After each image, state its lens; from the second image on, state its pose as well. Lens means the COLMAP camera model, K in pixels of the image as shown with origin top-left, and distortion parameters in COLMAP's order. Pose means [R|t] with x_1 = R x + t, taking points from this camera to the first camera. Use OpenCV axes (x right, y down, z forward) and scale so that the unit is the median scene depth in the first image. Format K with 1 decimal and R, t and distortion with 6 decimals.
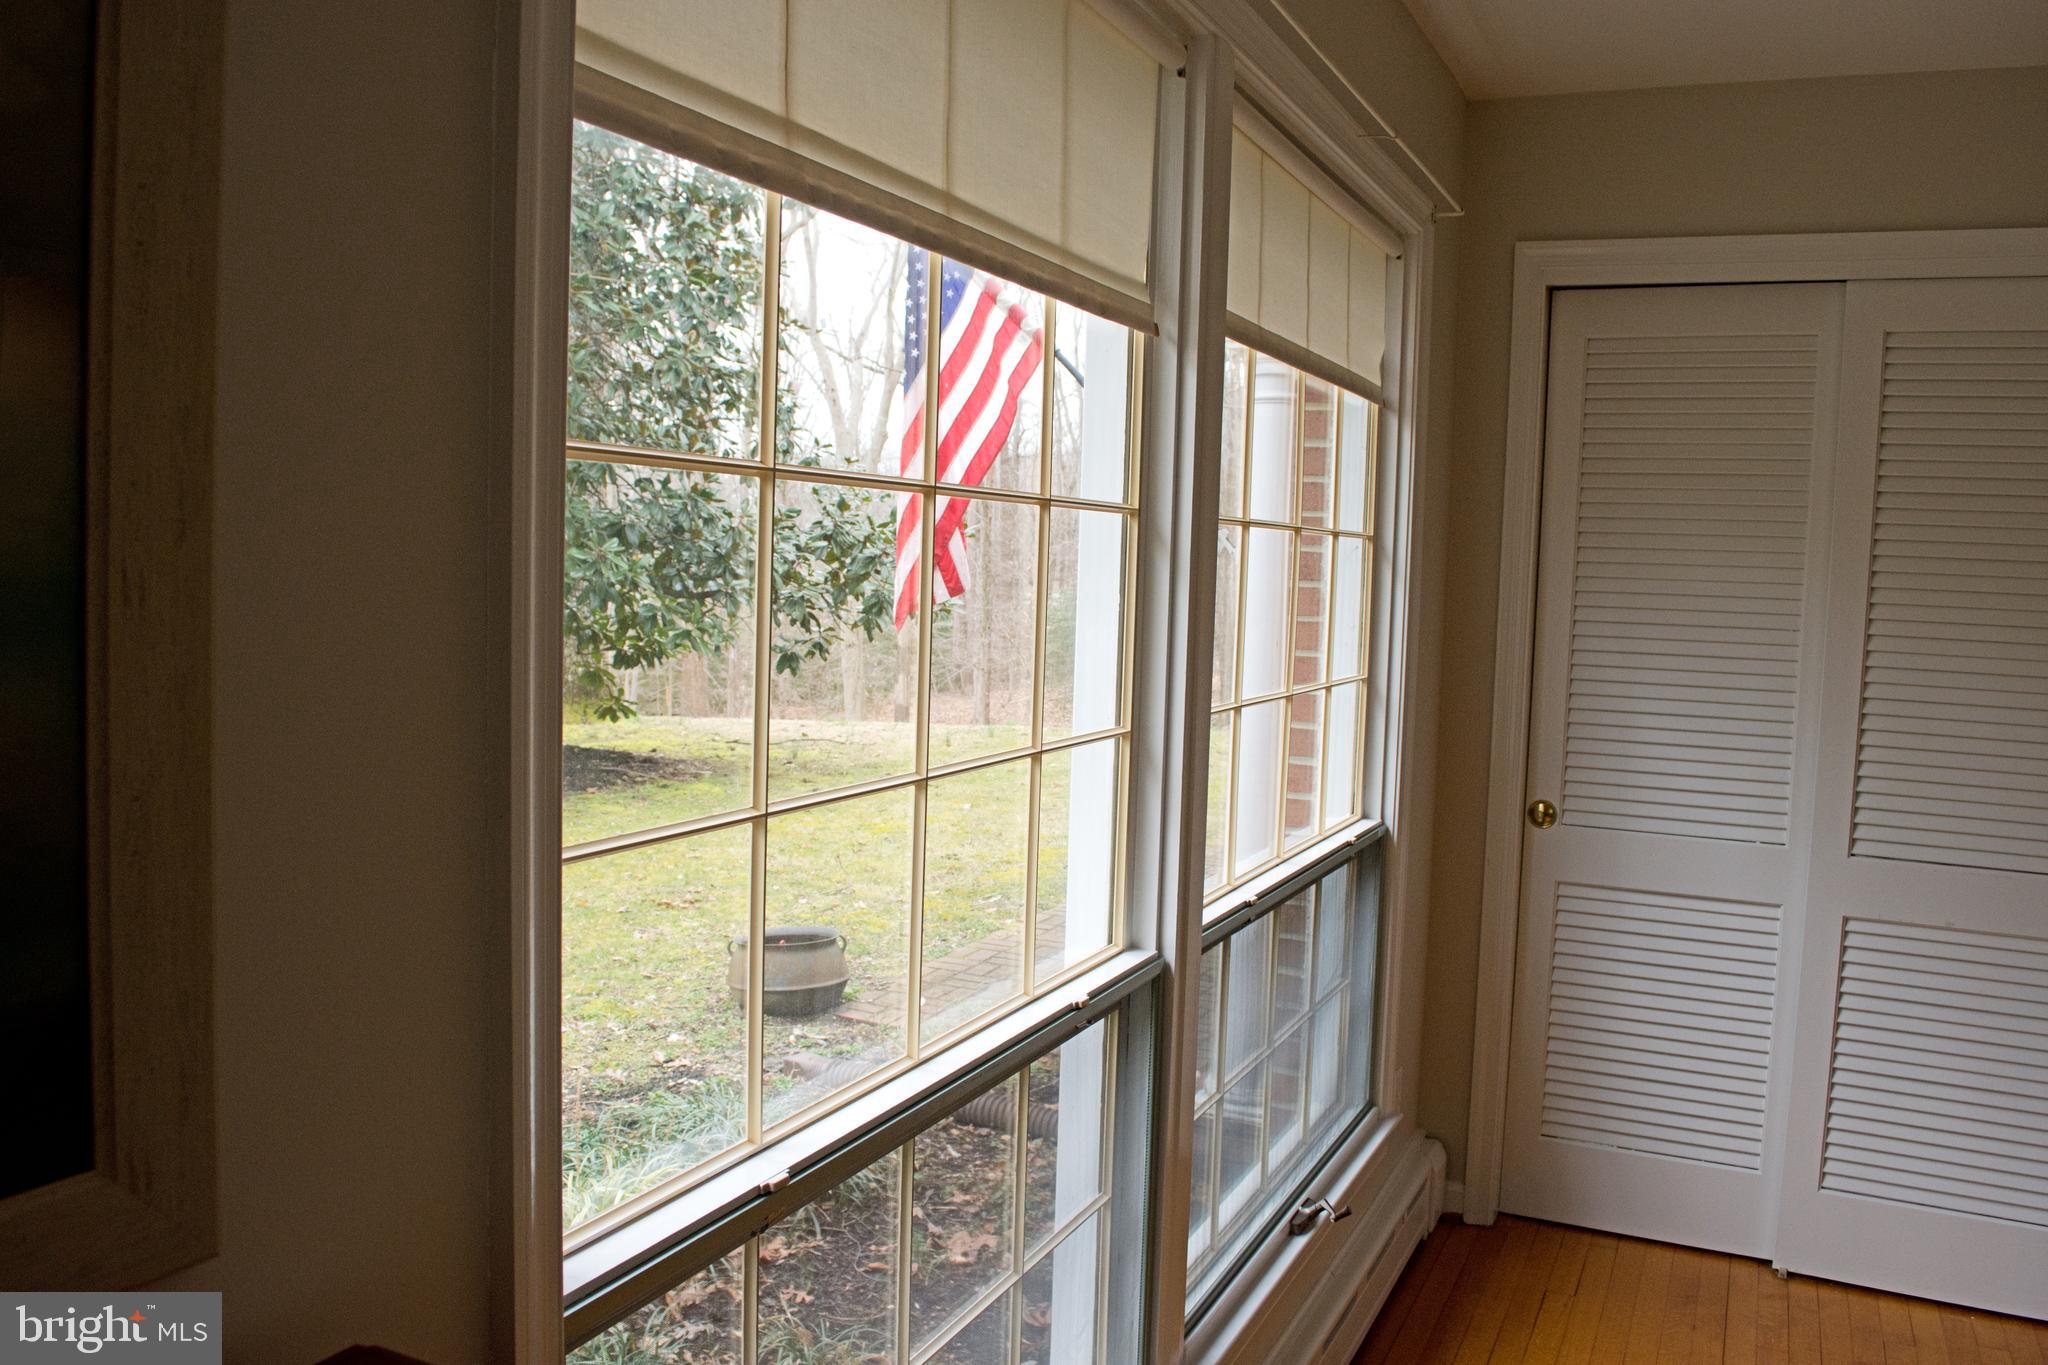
lens RADIAL K [[1628.7, 0, 1027.6], [0, 1628.7, 689.5], [0, 0, 1]] dist [-0.082810, 0.012641]
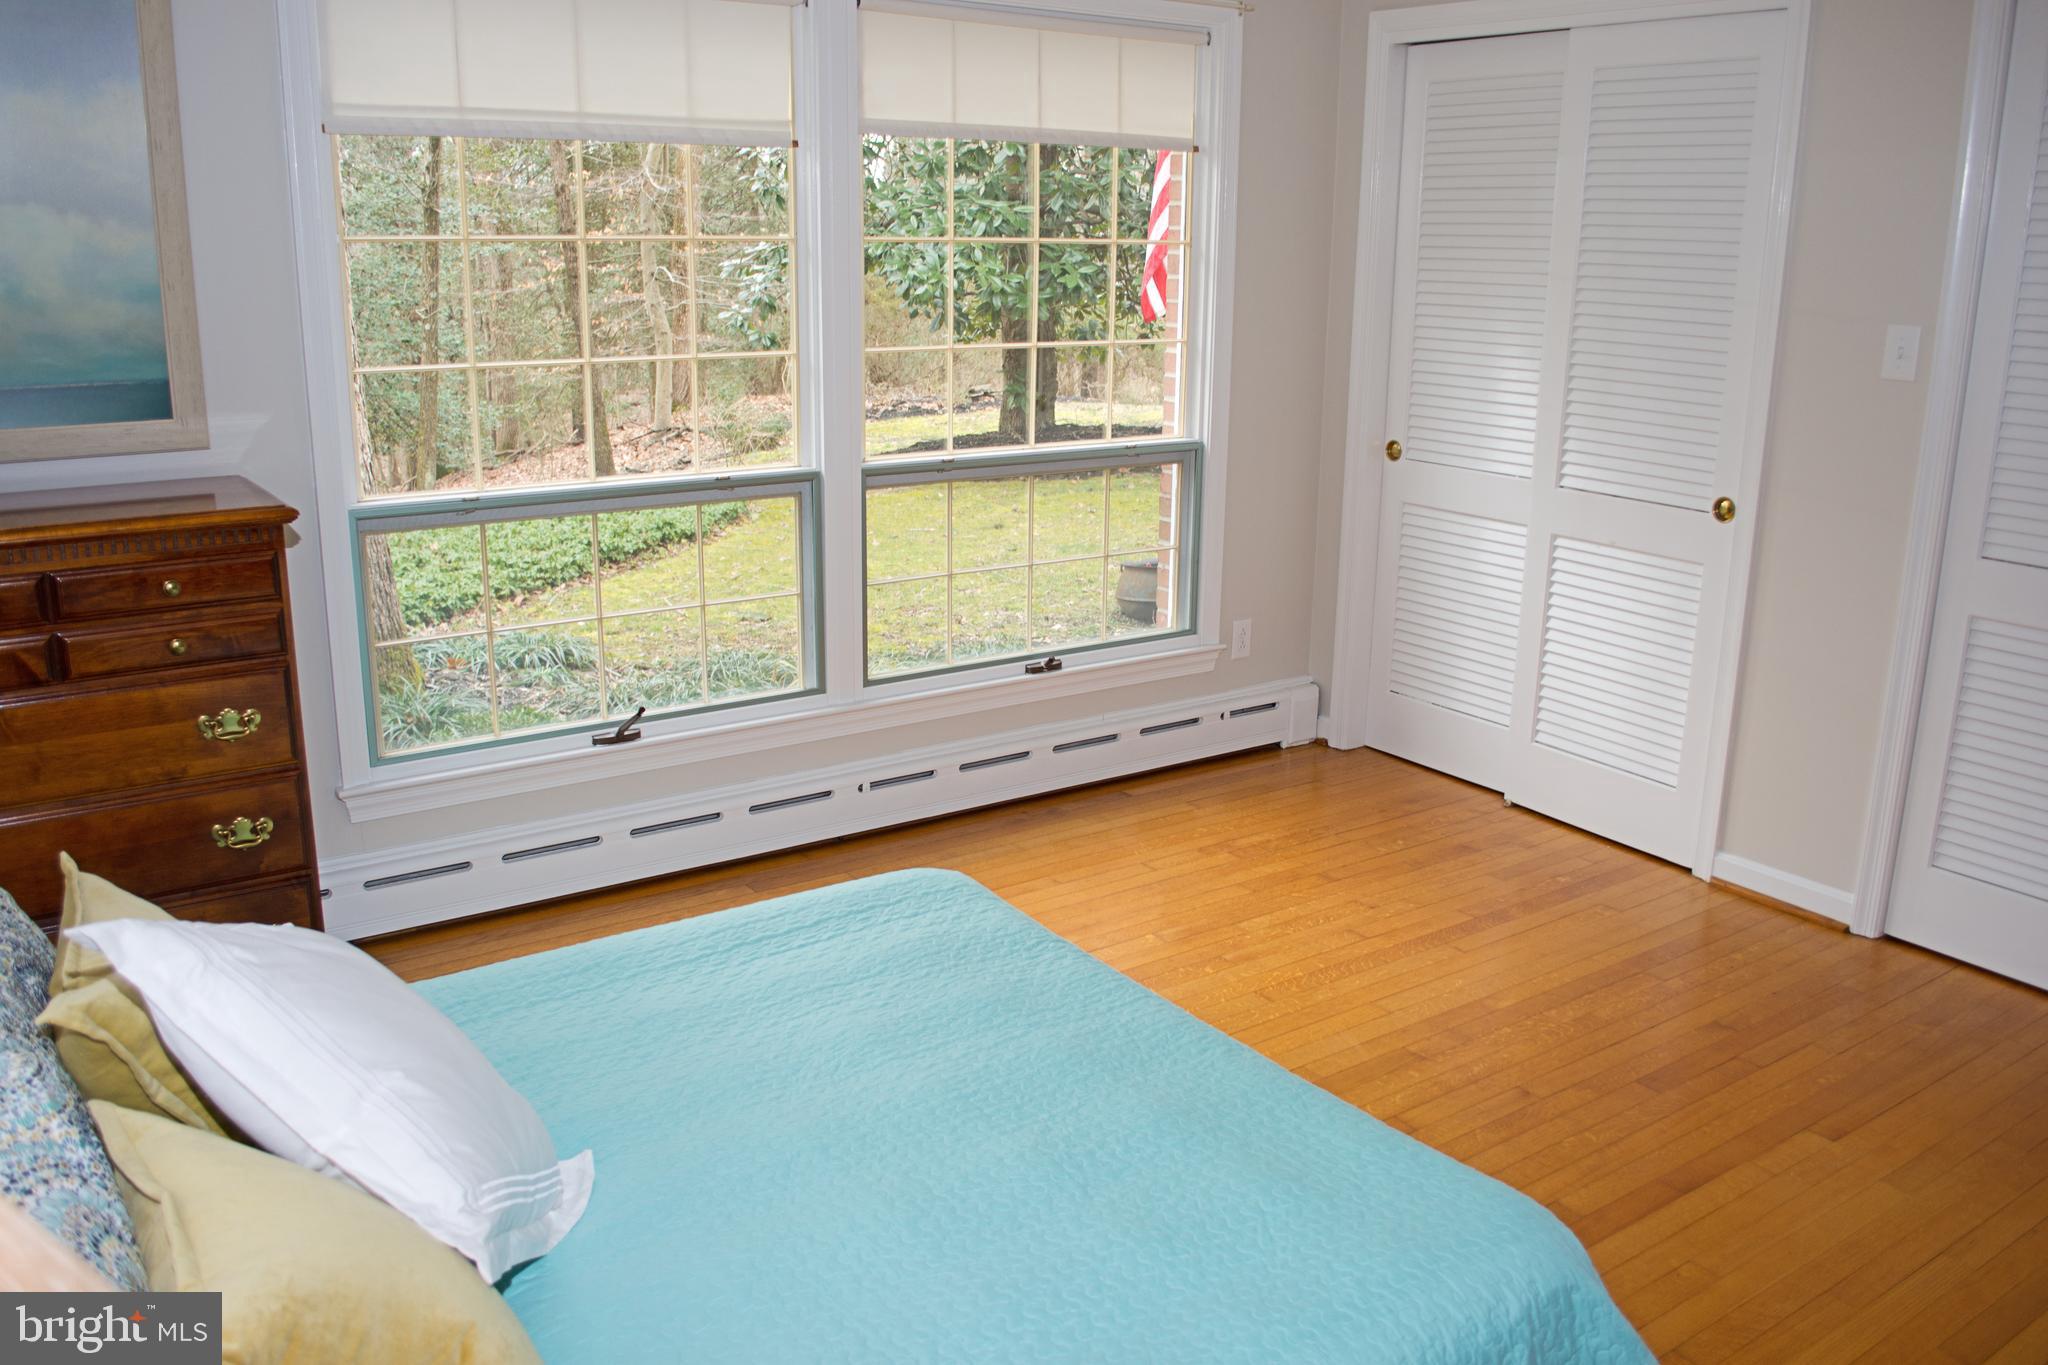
lens RADIAL K [[1628.7, 0, 1014.1], [0, 1628.7, 679.5], [0, 0, 1]] dist [-0.082810, 0.012641]
pose [[0.867063, 0.107252, -0.486518, 0.746024], [-0.022028, 0.983851, 0.177630, 0.033538], [0.497712, -0.143299, 0.855423, -0.344949]]
